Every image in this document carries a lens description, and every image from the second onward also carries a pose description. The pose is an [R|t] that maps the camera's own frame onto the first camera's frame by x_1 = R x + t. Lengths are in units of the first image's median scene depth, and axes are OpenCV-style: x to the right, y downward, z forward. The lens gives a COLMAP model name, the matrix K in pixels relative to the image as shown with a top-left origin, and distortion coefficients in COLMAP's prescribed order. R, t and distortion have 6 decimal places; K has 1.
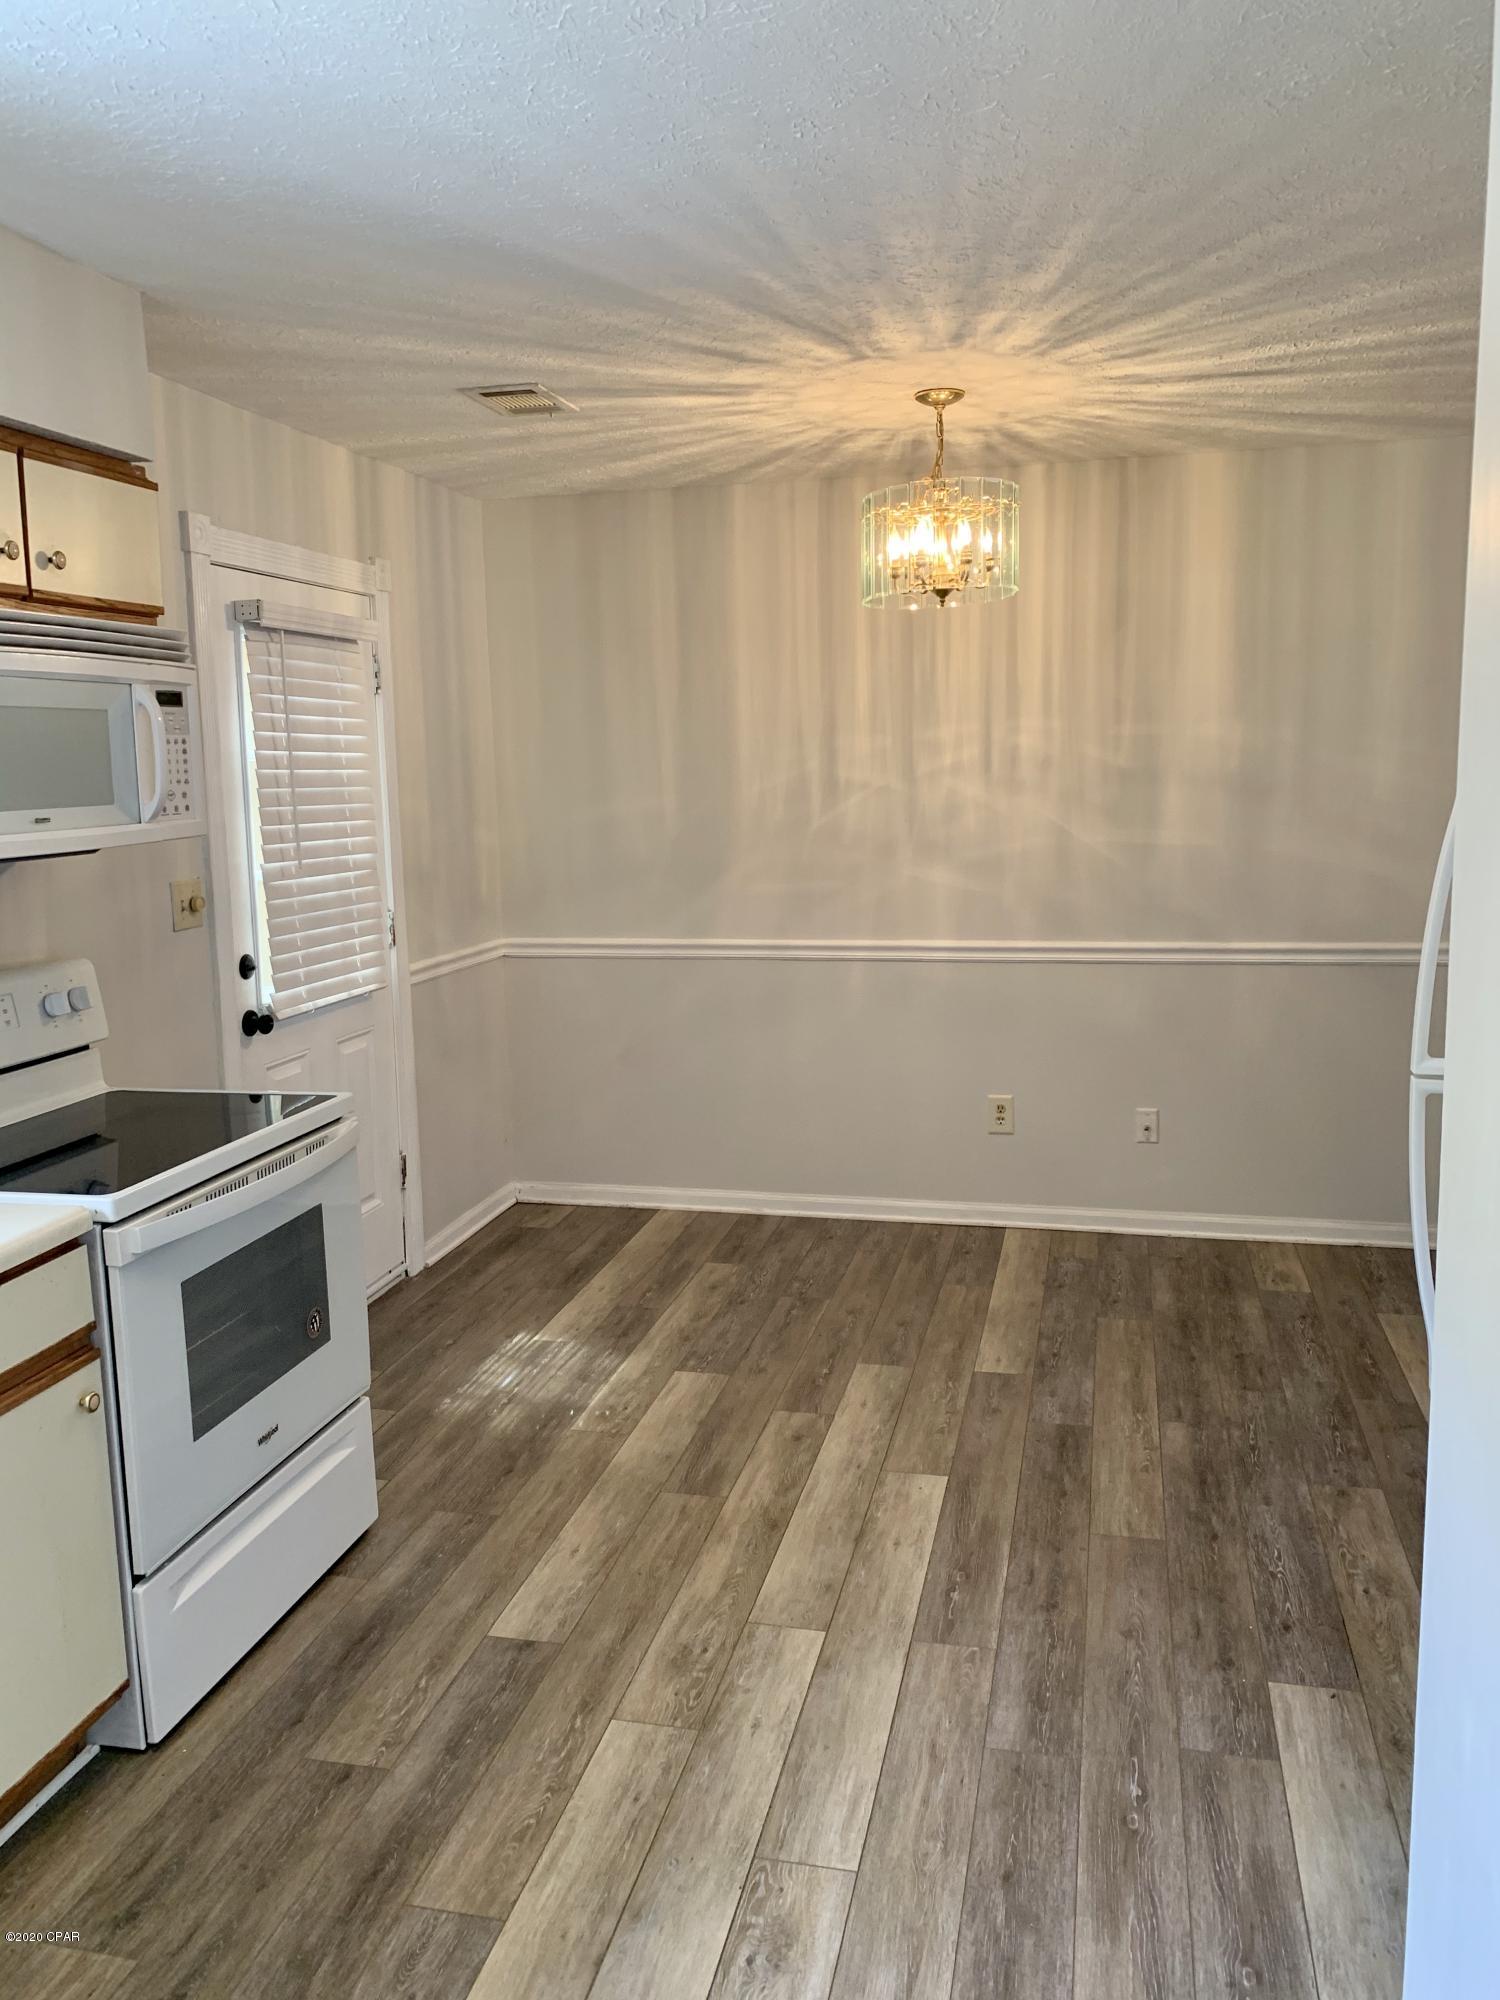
lens RADIAL K [[1558.2, 0, 759.5], [0, 1558.2, 990.3], [0, 0, 1]] dist [-0.003905, -0.000938]
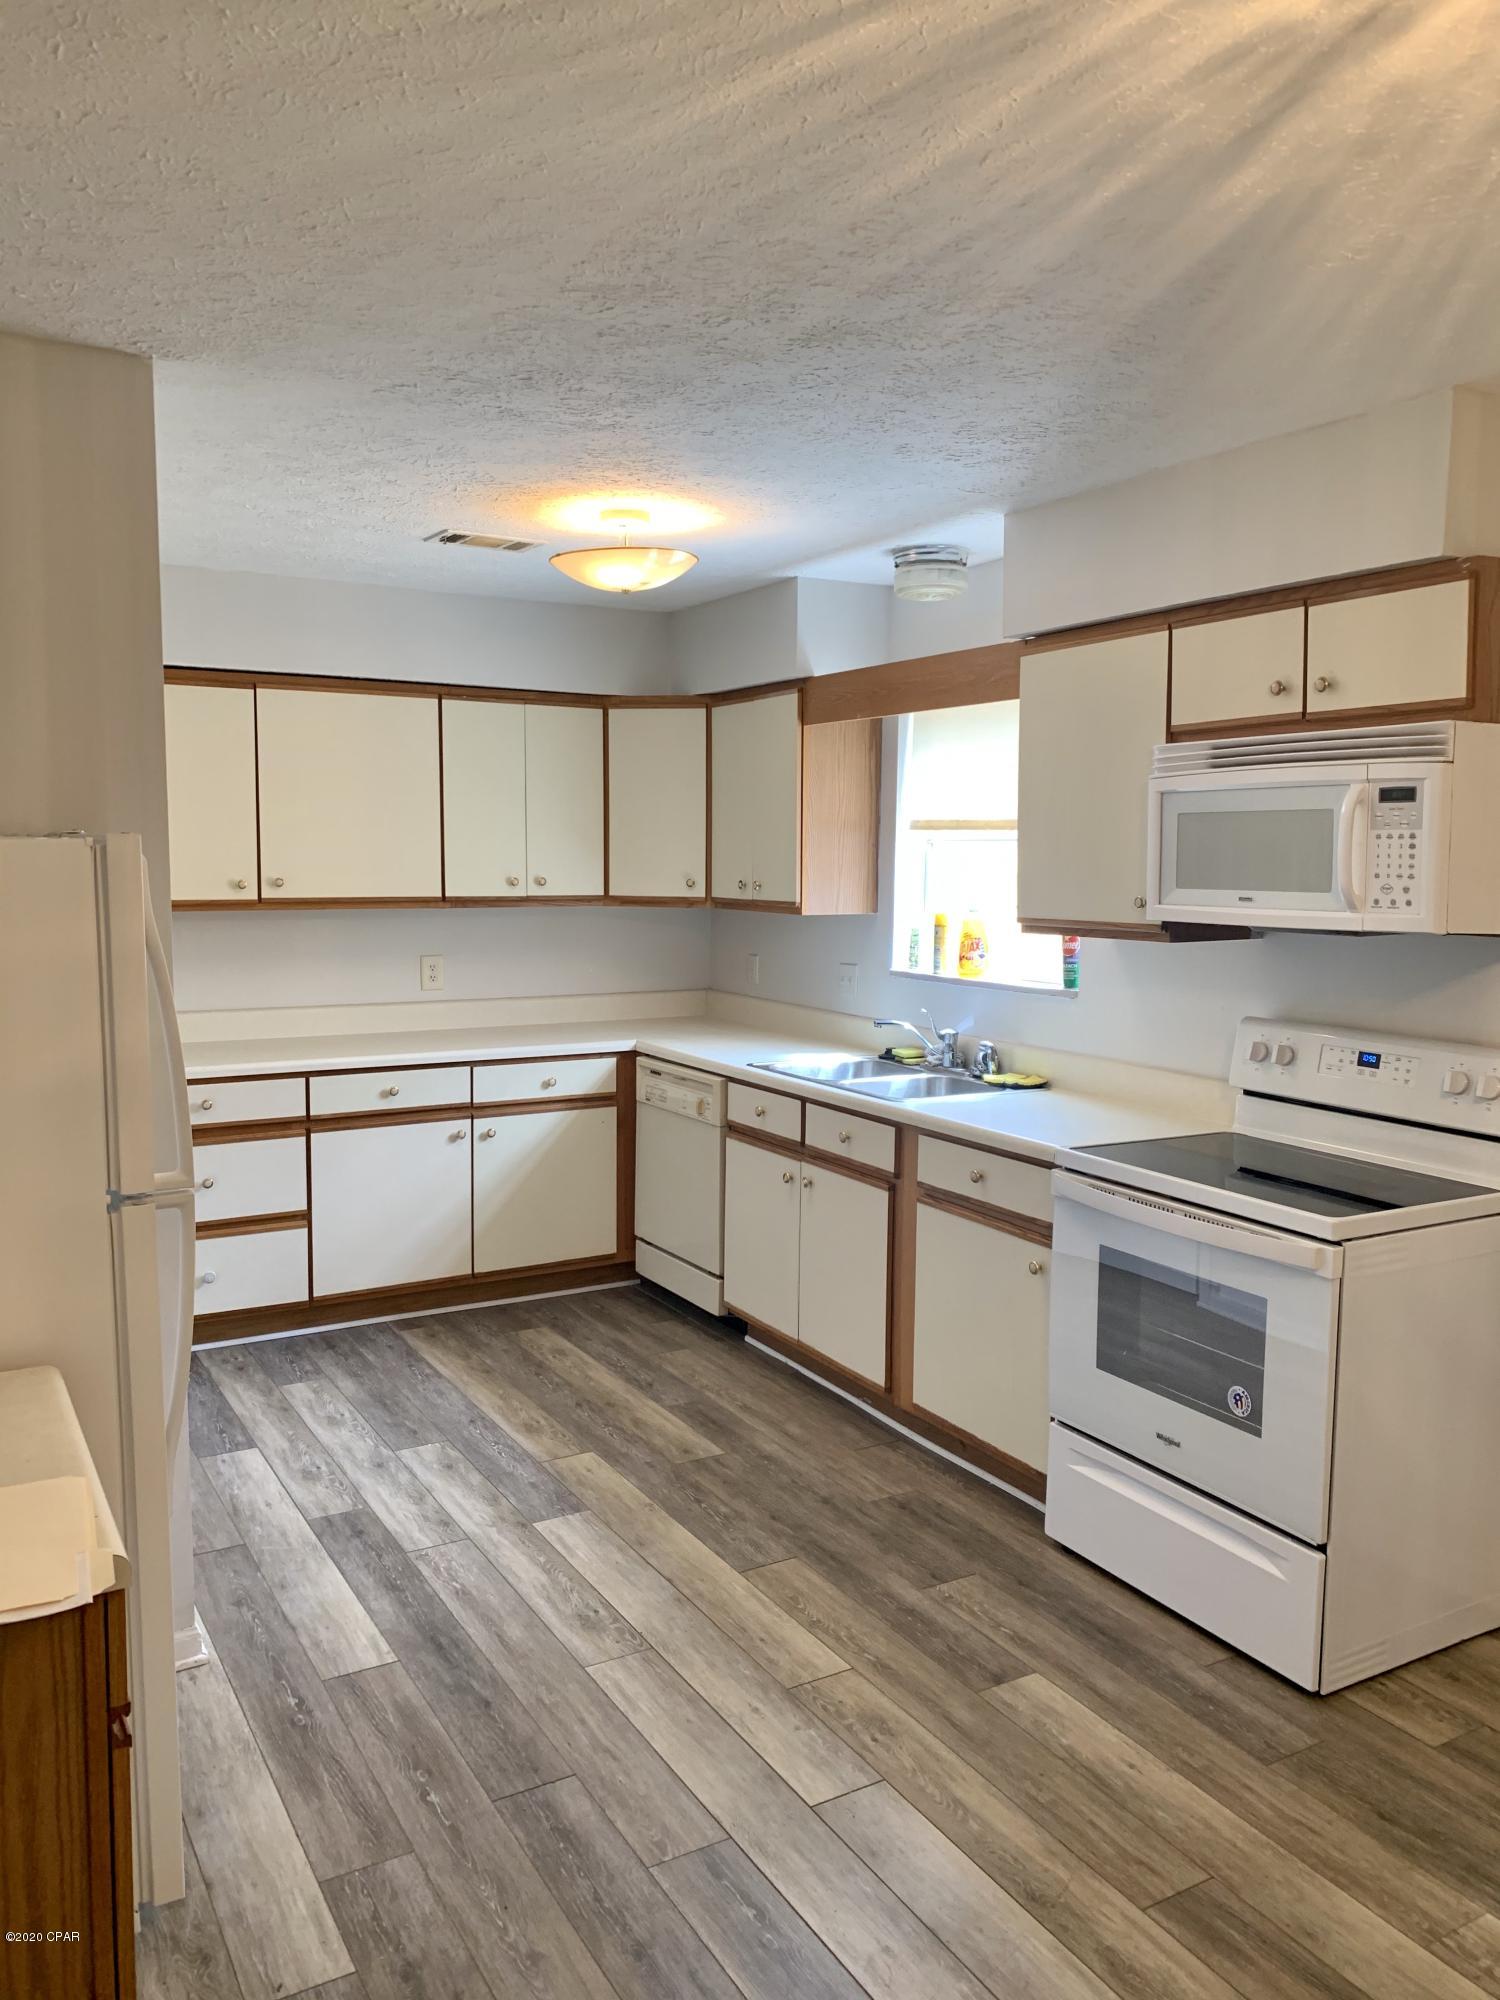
lens RADIAL K [[1558.2, 0, 757.1], [0, 1558.2, 1007.5], [0, 0, 1]] dist [-0.003905, -0.000938]
pose [[-0.737627, 0.086257, -0.669676, 0.702671], [-0.089359, 0.970612, 0.223445, -0.274321], [0.669269, 0.224661, -0.708242, 1.666508]]
